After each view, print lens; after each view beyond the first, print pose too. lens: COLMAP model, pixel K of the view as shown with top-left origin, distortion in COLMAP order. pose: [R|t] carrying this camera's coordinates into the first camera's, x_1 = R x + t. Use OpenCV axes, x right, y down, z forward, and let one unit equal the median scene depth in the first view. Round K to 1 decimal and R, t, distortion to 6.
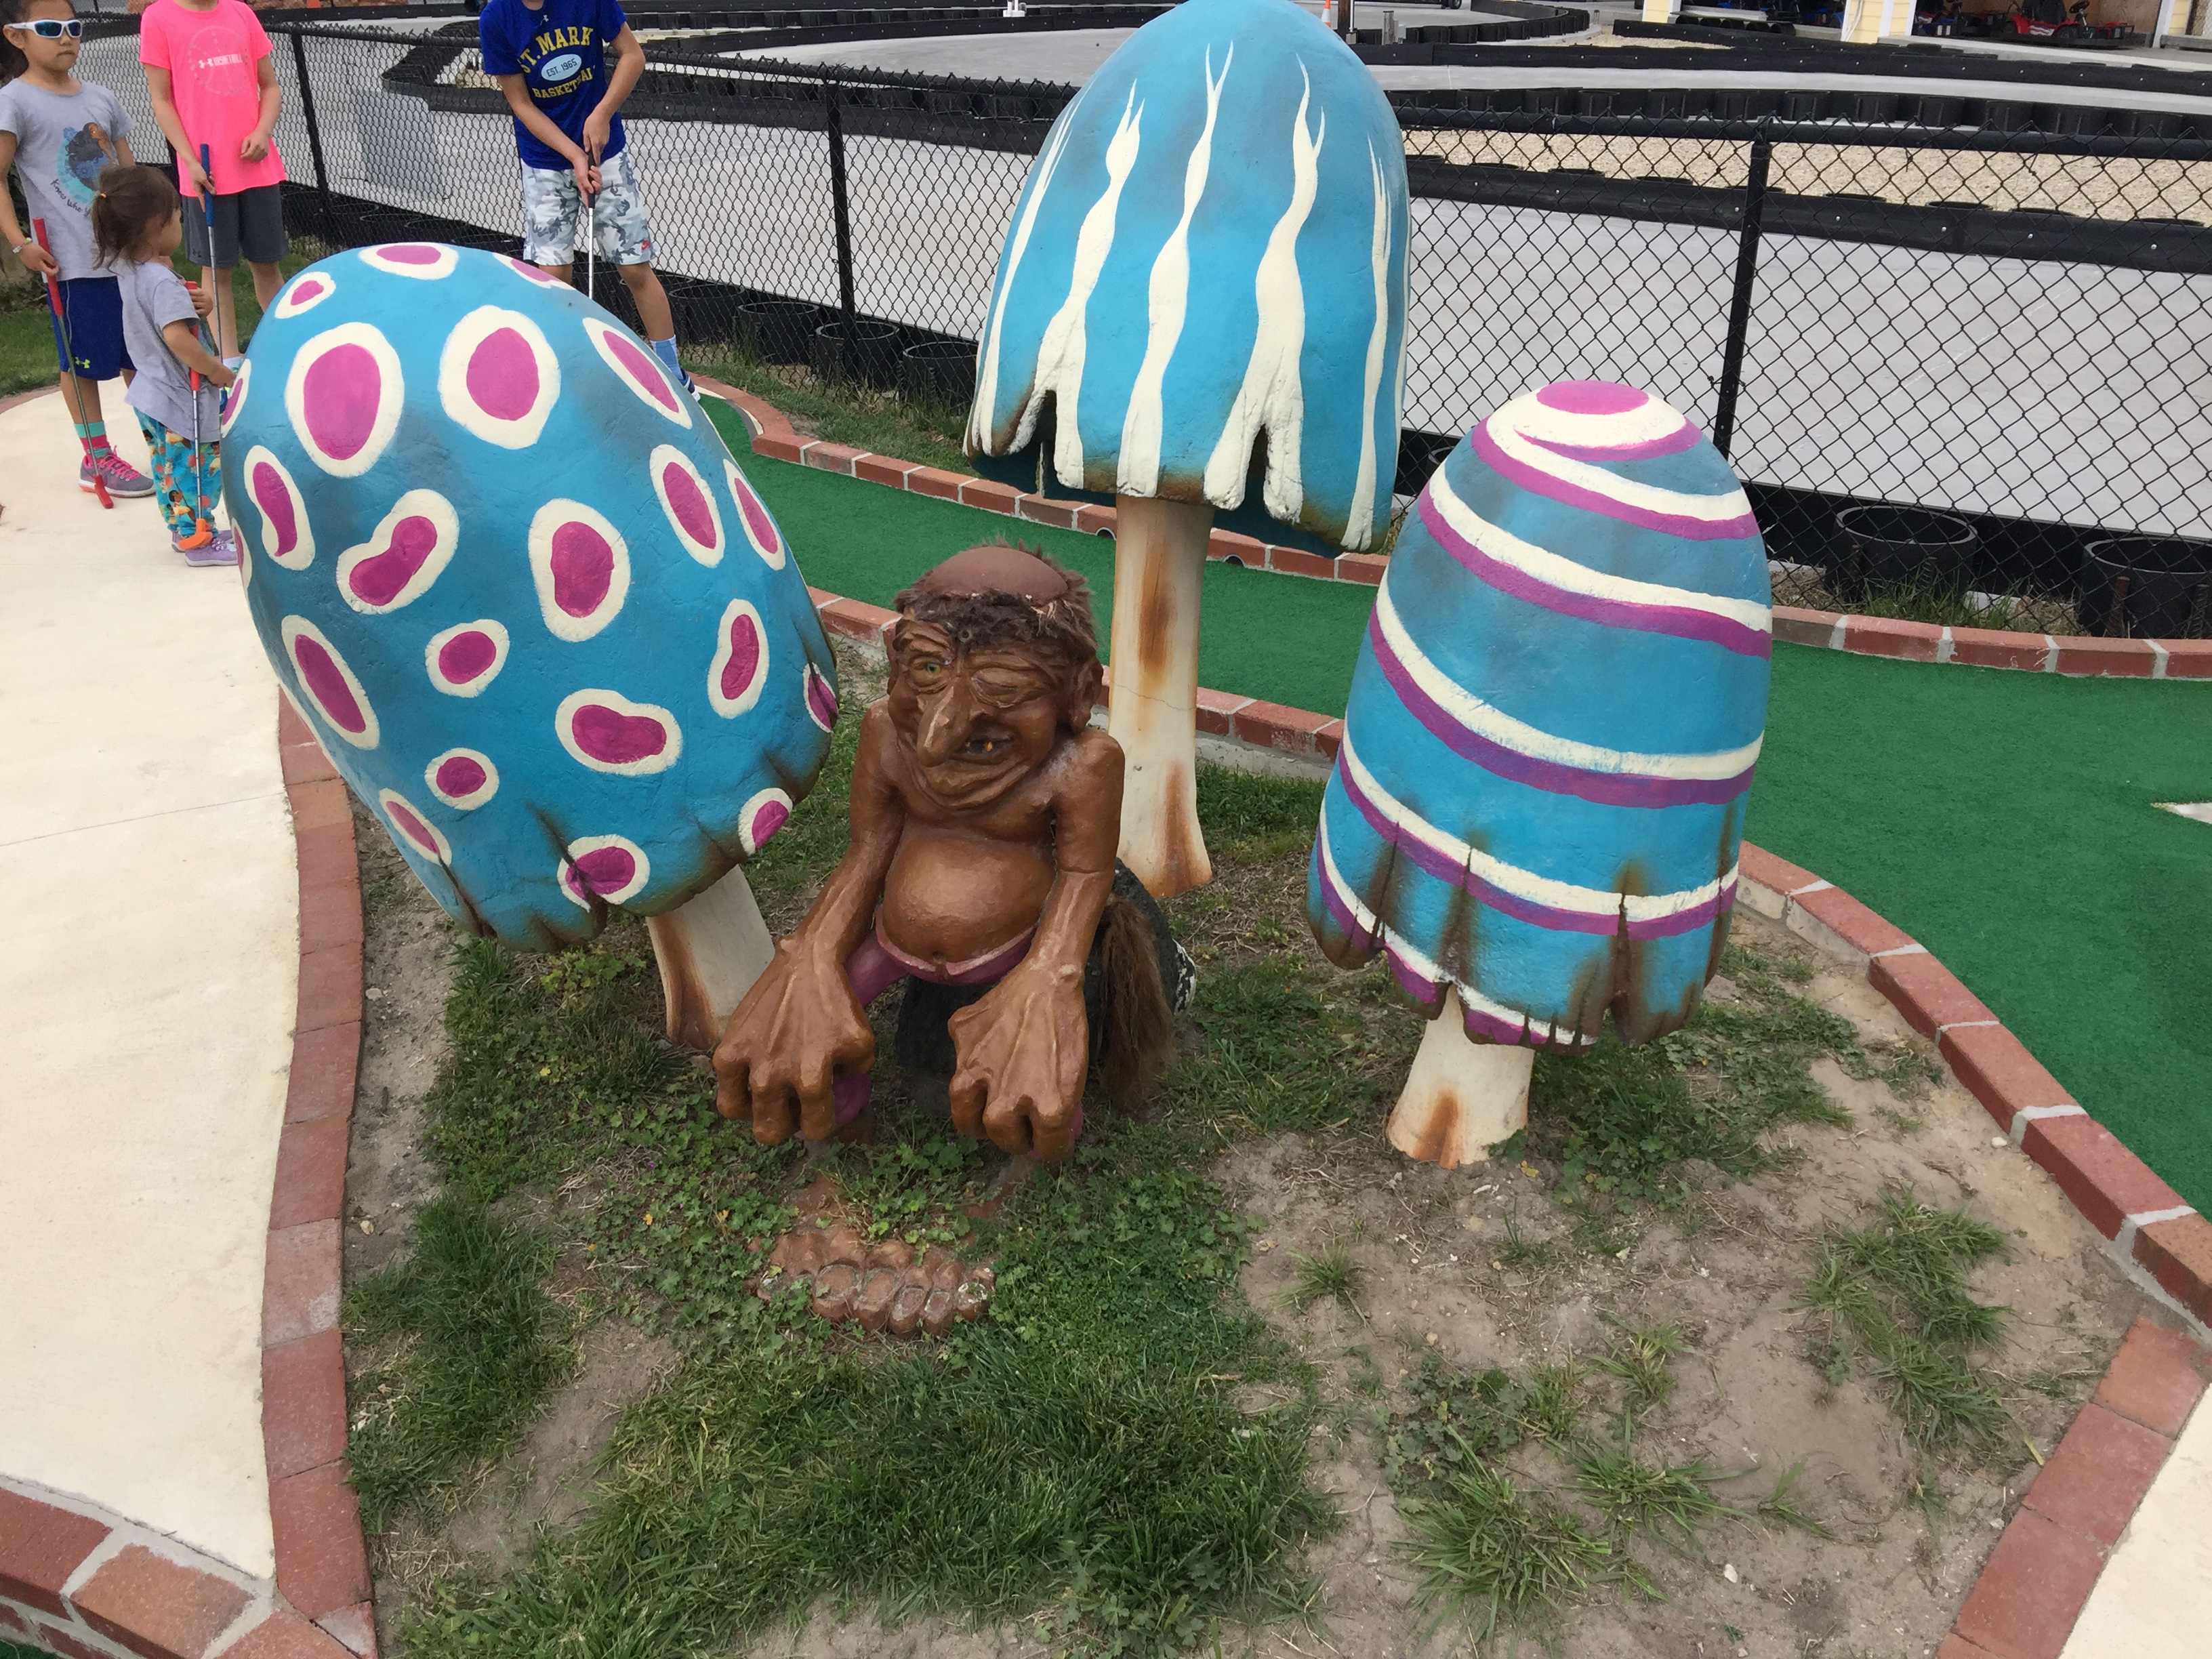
lens RADIAL K [[1881.4, 0, 1106.0], [0, 1881.4, 829.5], [0, 0, 1]] dist [0.108300, -0.188980]
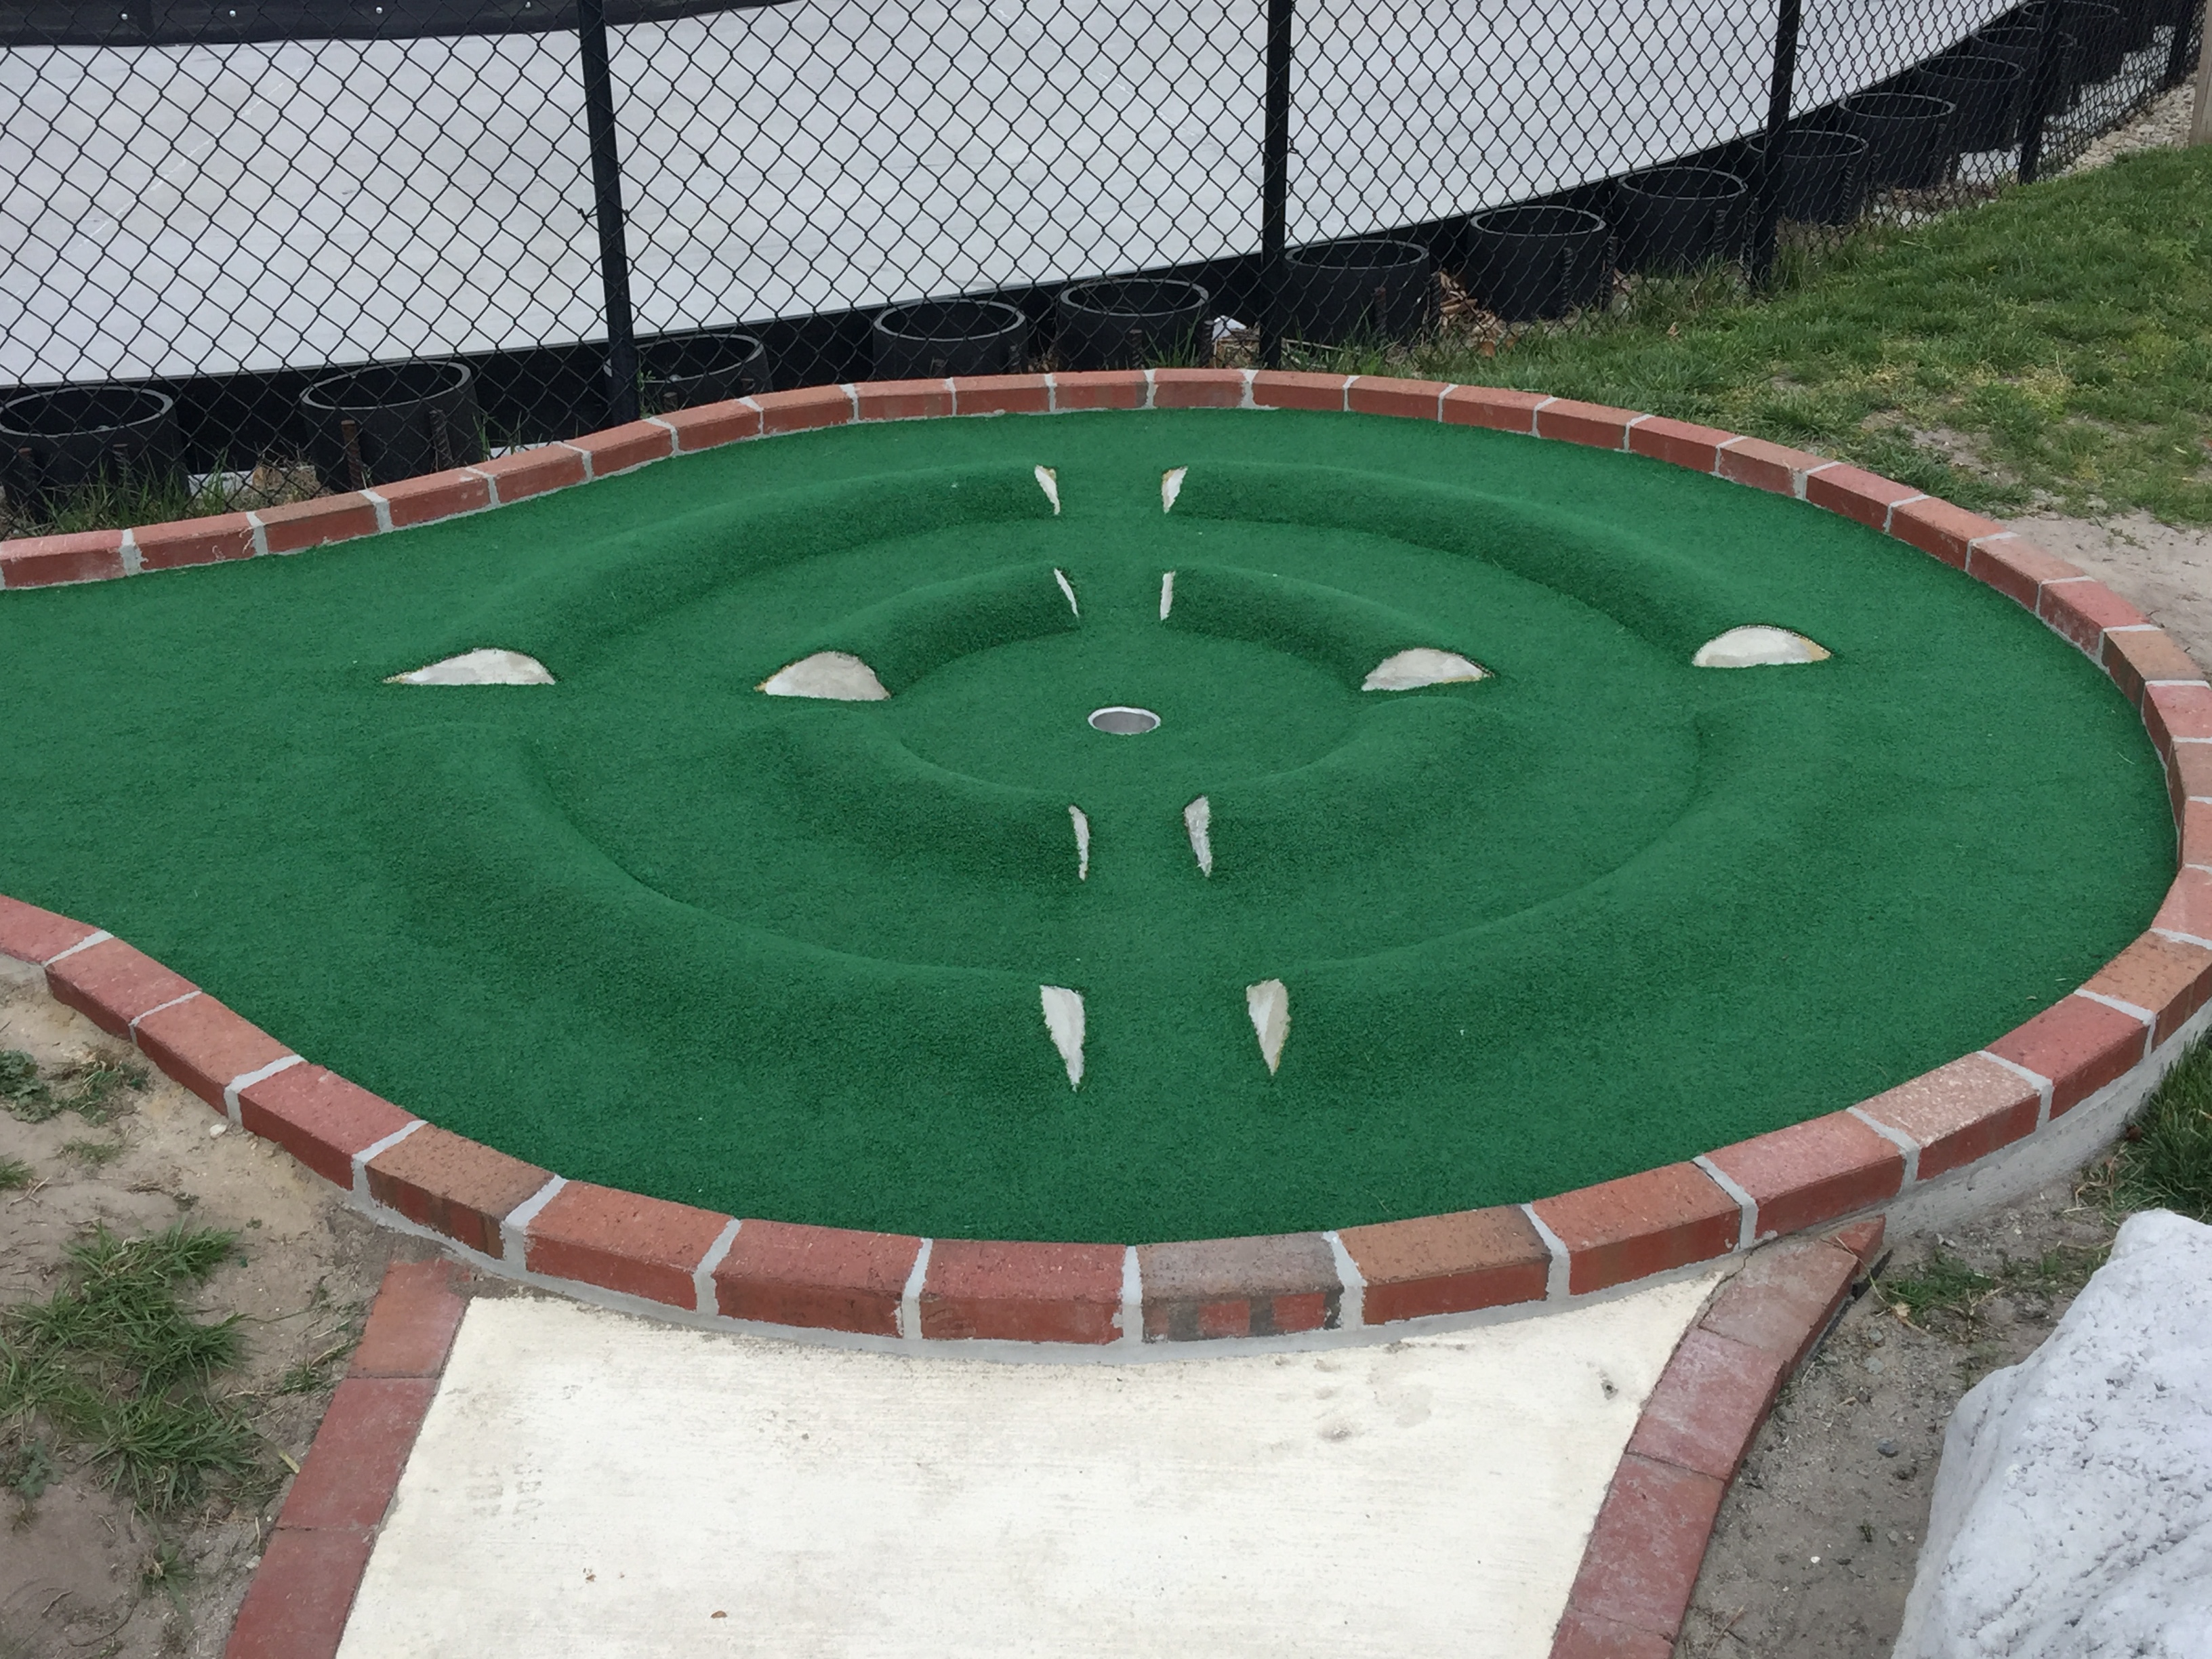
lens RADIAL K [[2553.4, 0, 1106.0], [0, 2553.4, 829.5], [0, 0, 1]] dist [0.047845, -0.055254]
pose [[0.741909, -0.300497, 0.599394, 0.125735], [0.300523, 0.948157, 0.103367, 0.041004], [-0.599381, 0.103443, 0.793752, -0.121473]]
